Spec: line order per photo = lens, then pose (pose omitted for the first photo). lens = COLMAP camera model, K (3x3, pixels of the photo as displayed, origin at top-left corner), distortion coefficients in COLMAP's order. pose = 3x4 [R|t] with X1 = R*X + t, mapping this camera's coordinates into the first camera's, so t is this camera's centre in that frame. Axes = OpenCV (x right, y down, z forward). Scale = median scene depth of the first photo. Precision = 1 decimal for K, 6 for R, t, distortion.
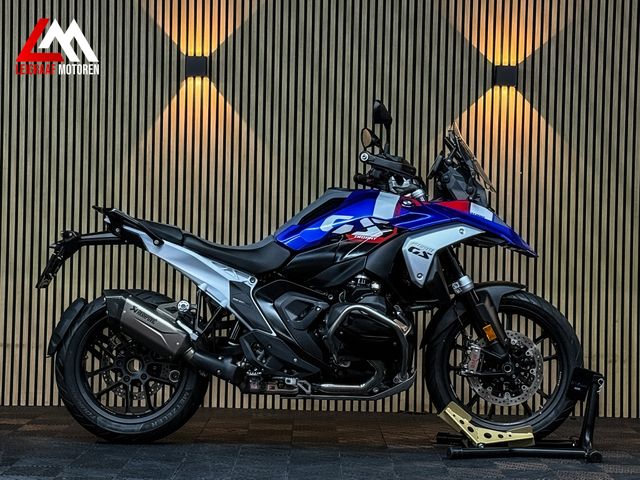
lens RADIAL K [[1388.0, 0, 322.7], [0, 1388.0, 238.3], [0, 0, 1]] dist [0.155943, 0.000000]
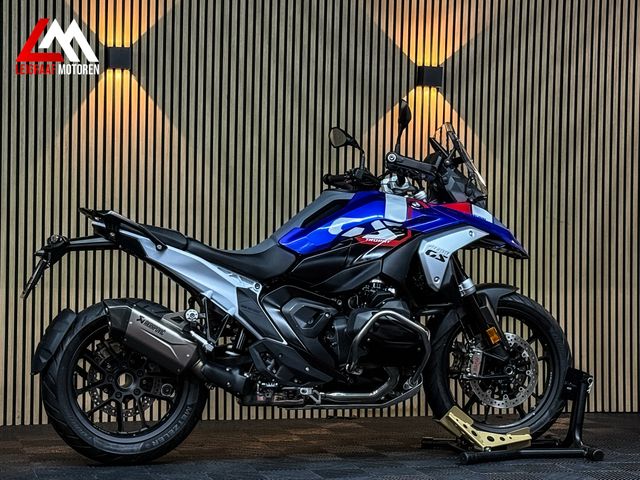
lens RADIAL K [[1388.0, 0, 320.9], [0, 1388.0, 235.3], [0, 0, 1]] dist [0.155943, 0.000000]
pose [[0.964896, -0.006287, 0.262557, -0.254718], [0.006153, 0.999980, 0.001336, -0.005648], [-0.262560, 0.000326, 0.964916, 0.071330]]
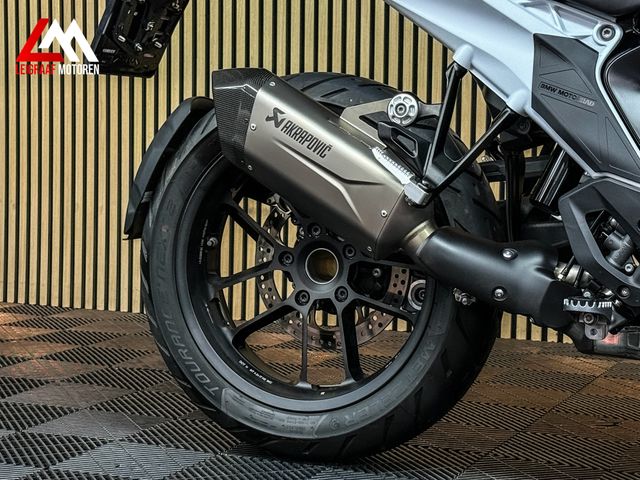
lens RADIAL K [[1388.0, 0, 319.7], [0, 1388.0, 239.8], [0, 0, 1]] dist [0.155943, 0.000000]
pose [[0.908904, 0.024733, -0.416270, 0.030388], [0.014306, 0.995802, 0.090404, 0.048354], [0.416759, -0.088124, 0.904735, 0.643899]]
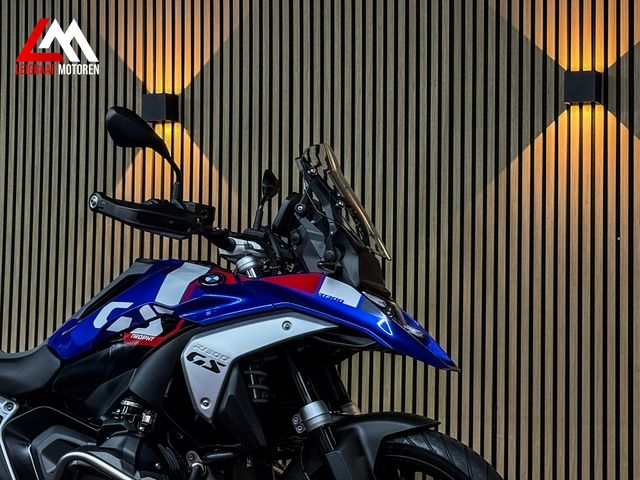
lens RADIAL K [[1384.7, 0, 311.5], [0, 1384.7, 248.2], [0, 0, 1]] dist [0.133203, 0.000000]
pose [[0.918603, -0.031873, -0.393894, 0.328201], [0.001550, 0.997025, -0.077062, 0.007197], [0.395178, 0.070179, 0.915920, 0.456842]]
